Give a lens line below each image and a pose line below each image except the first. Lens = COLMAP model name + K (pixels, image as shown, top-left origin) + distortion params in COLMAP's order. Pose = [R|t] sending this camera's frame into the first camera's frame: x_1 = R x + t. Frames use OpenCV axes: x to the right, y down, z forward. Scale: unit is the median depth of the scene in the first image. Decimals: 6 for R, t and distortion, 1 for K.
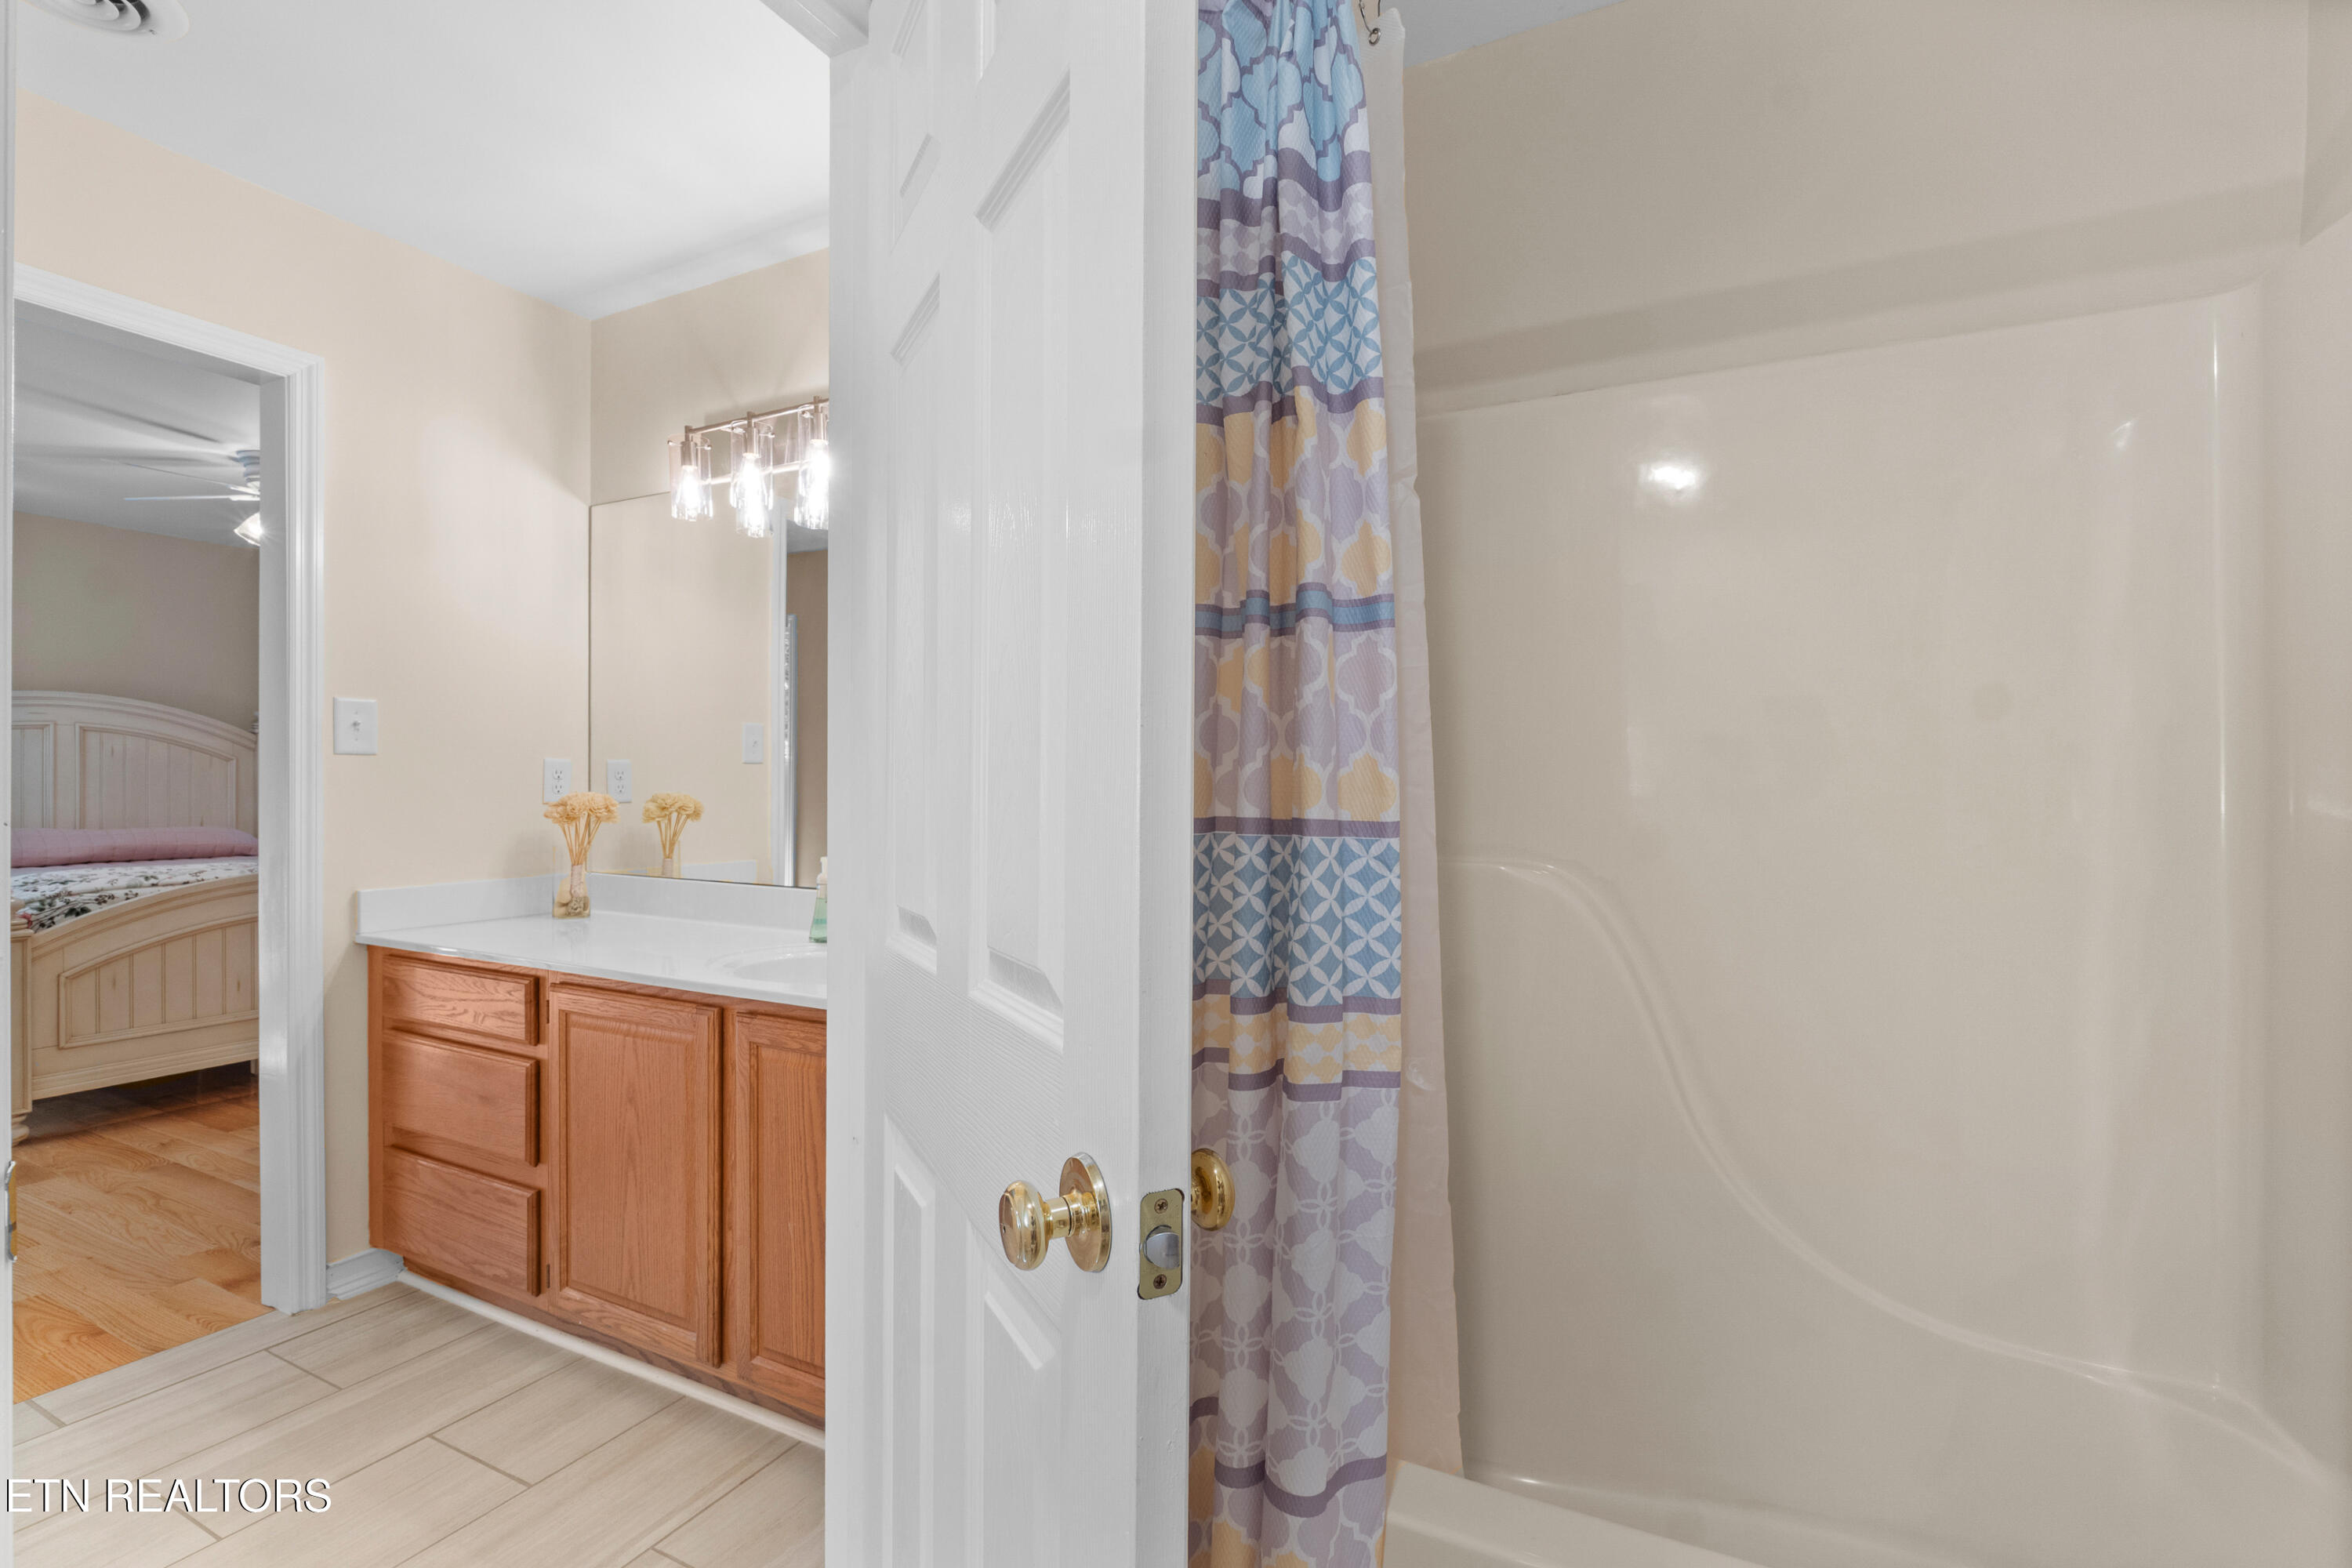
lens RADIAL K [[1071.6, 0, 1176.0], [0, 1071.6, 784.0], [0, 0, 1]] dist [0.000014, -0.000127]
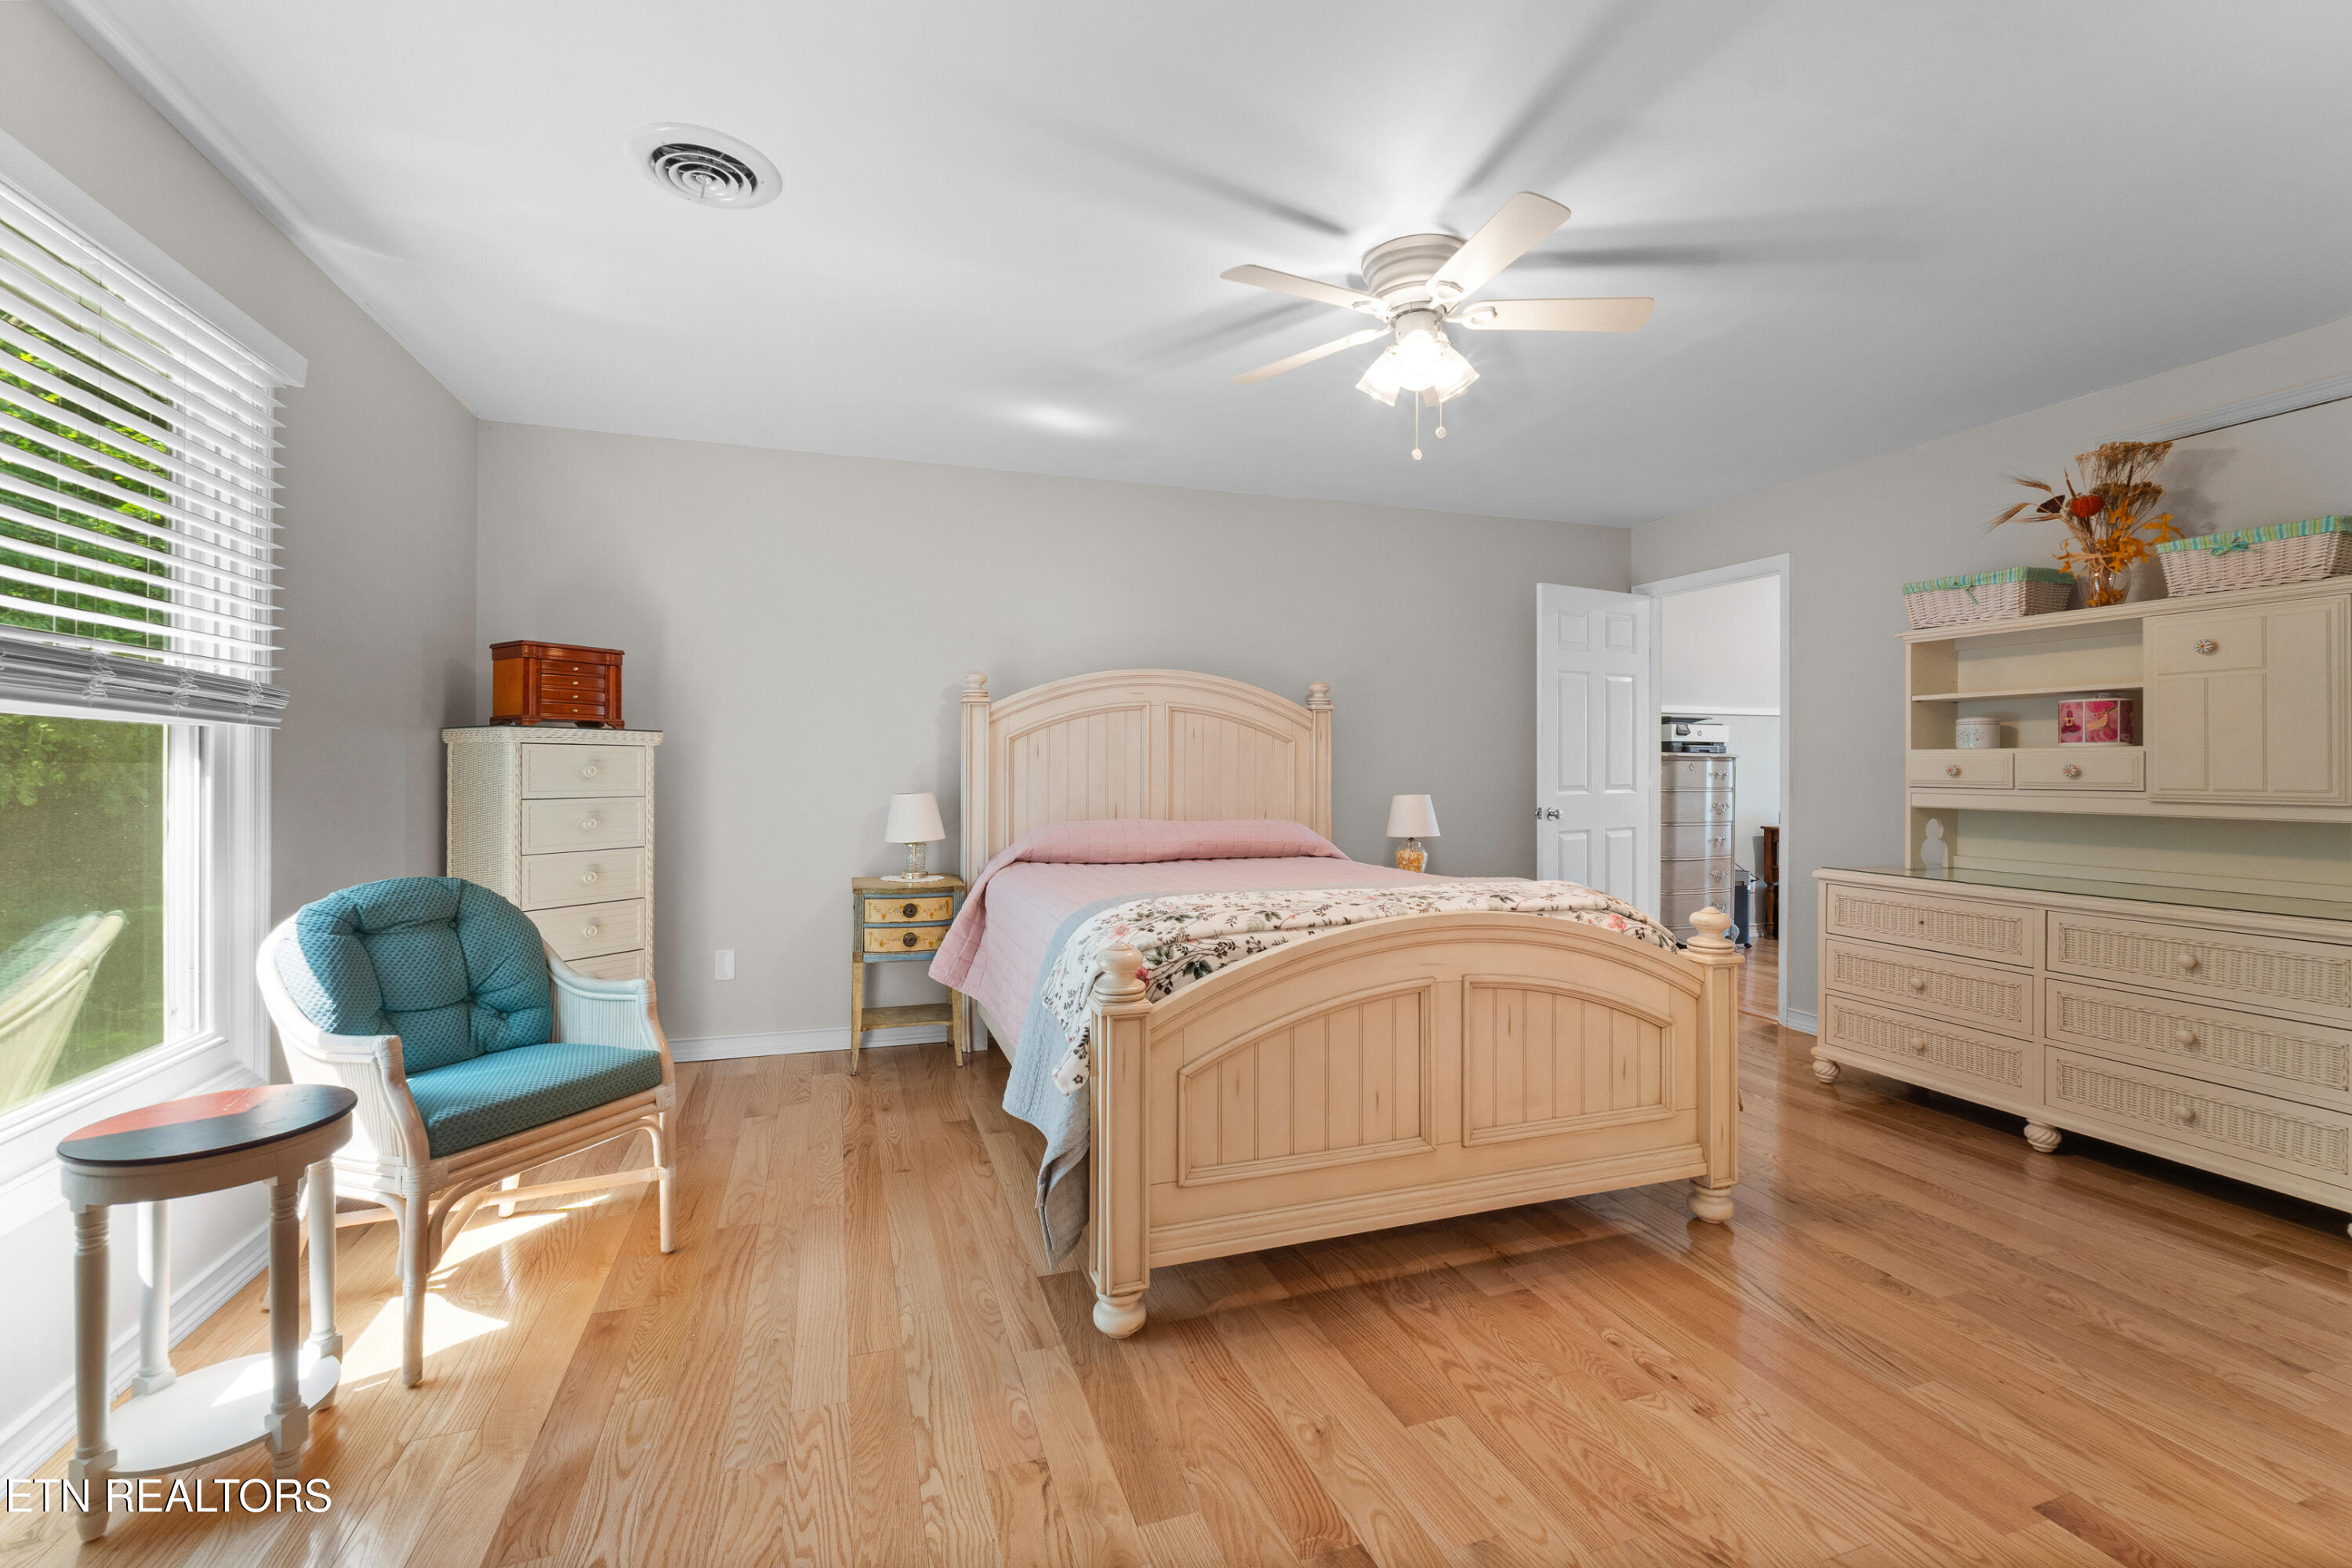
lens RADIAL K [[1002.3, 0, 1176.0], [0, 1002.3, 784.0], [0, 0, 1]] dist [-0.004328, -0.000559]
pose [[0.724369, 0.014520, -0.689260, -0.614643], [-0.003989, 0.999850, 0.016871, -0.002438], [0.689401, -0.009471, 0.724318, 0.550460]]
